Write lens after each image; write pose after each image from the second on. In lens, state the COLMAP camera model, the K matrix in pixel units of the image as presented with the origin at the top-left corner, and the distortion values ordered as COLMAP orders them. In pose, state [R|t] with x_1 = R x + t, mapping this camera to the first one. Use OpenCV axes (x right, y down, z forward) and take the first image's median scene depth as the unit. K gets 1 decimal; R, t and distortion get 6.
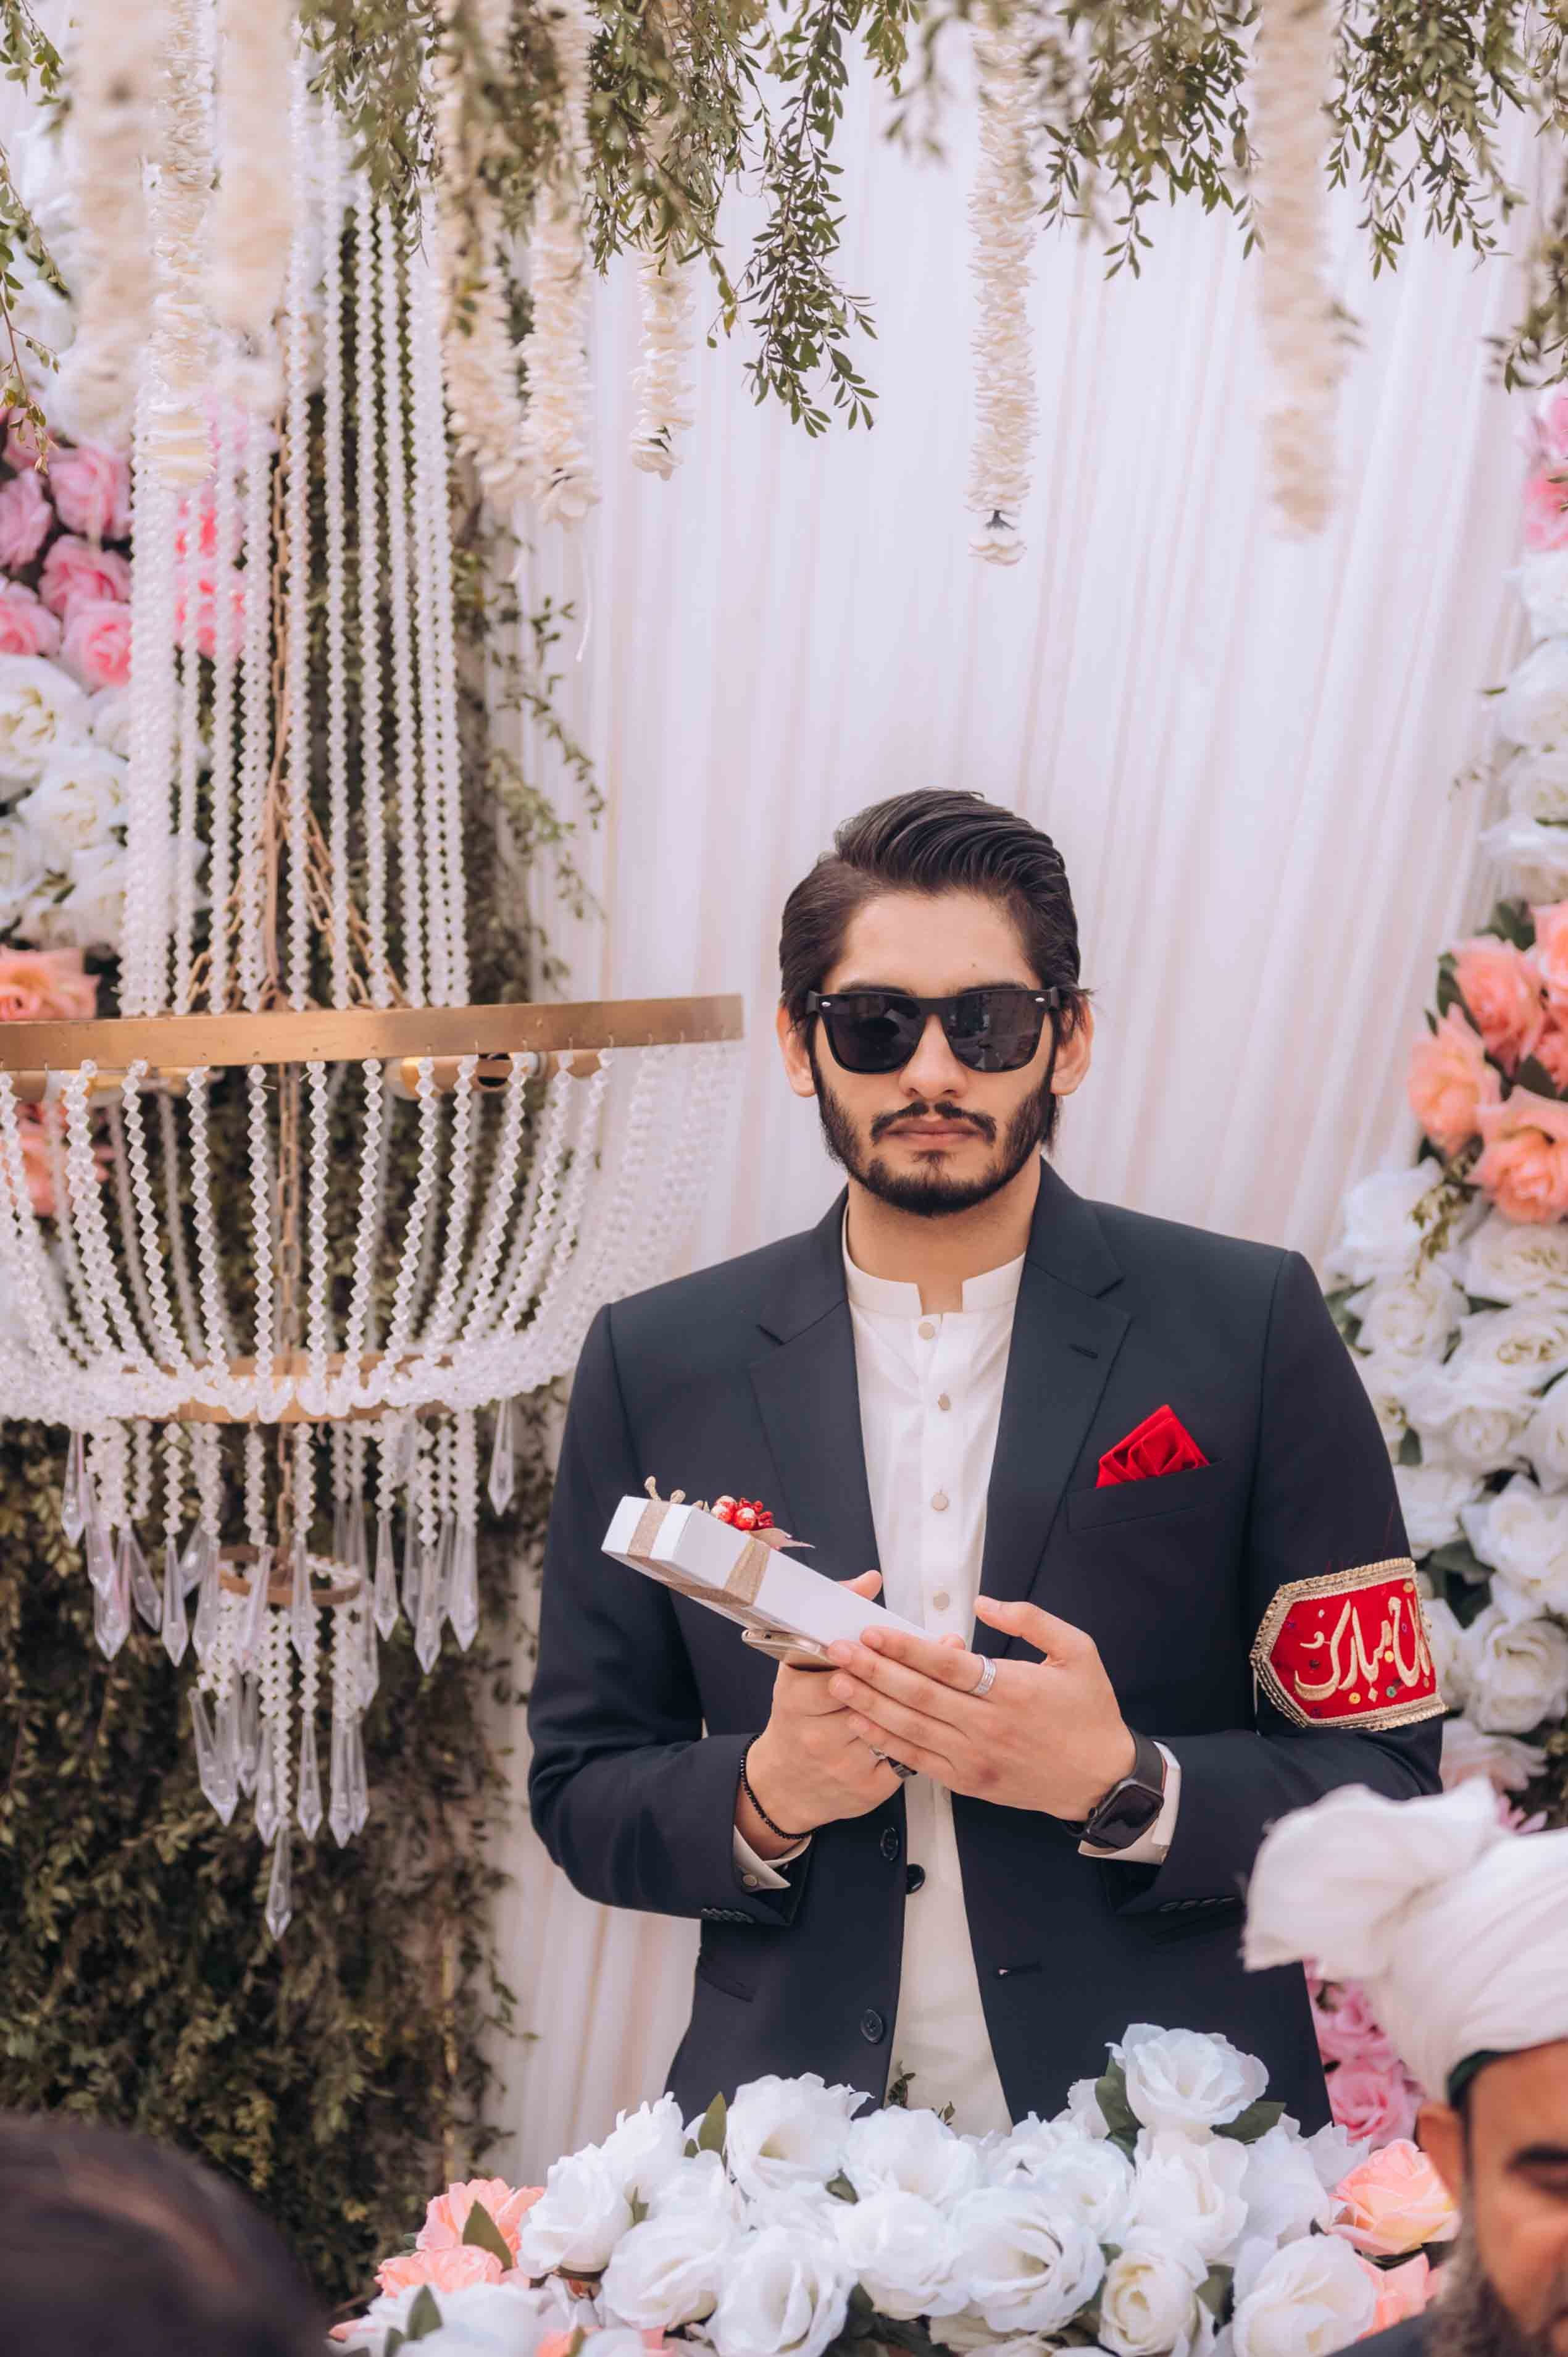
lens RADIAL K [[5046.1, 0, 784.2], [0, 5046.1, 1174.6], [0, 0, 1]] dist [0.213585, 0.000000]
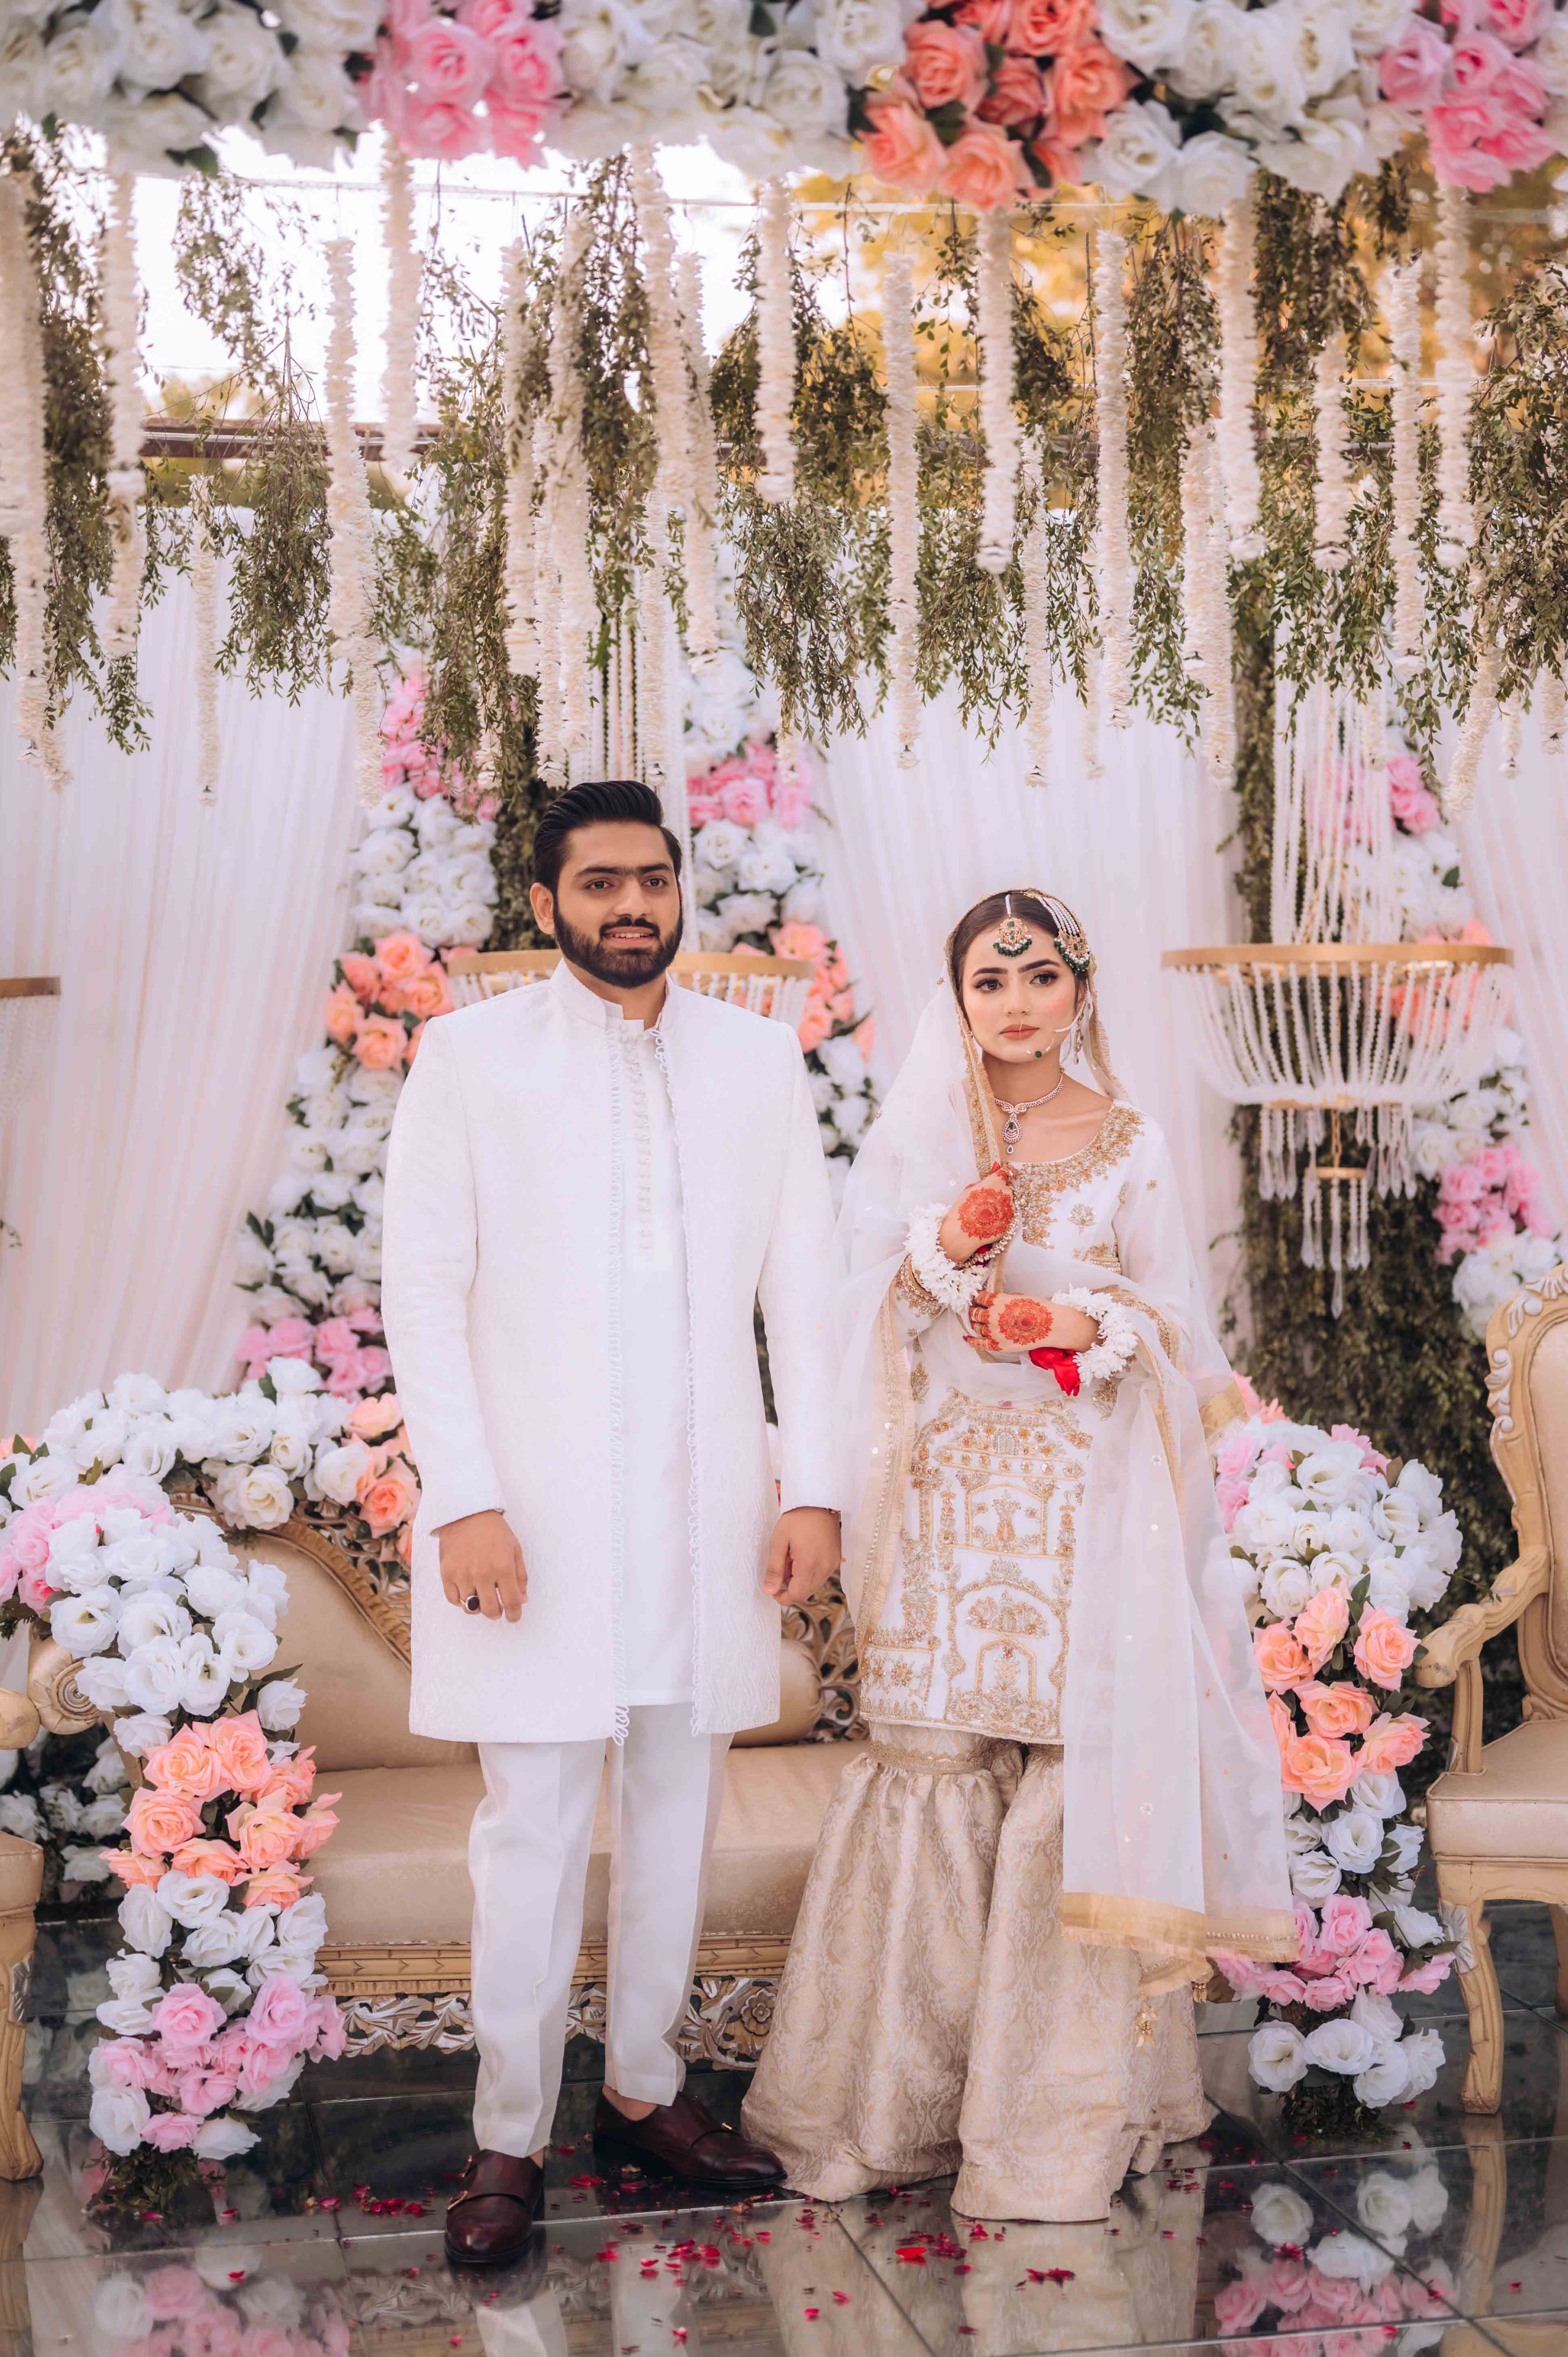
lens RADIAL K [[3316.4, 0, 780.4], [0, 3316.4, 1178.4], [0, 0, 1]] dist [0.257338, 0.000000]
pose [[0.945564, -0.030283, 0.324023, -0.190481], [0.026545, 0.999520, 0.015949, 0.041476], [-0.324351, -0.006480, 0.945915, -0.580309]]
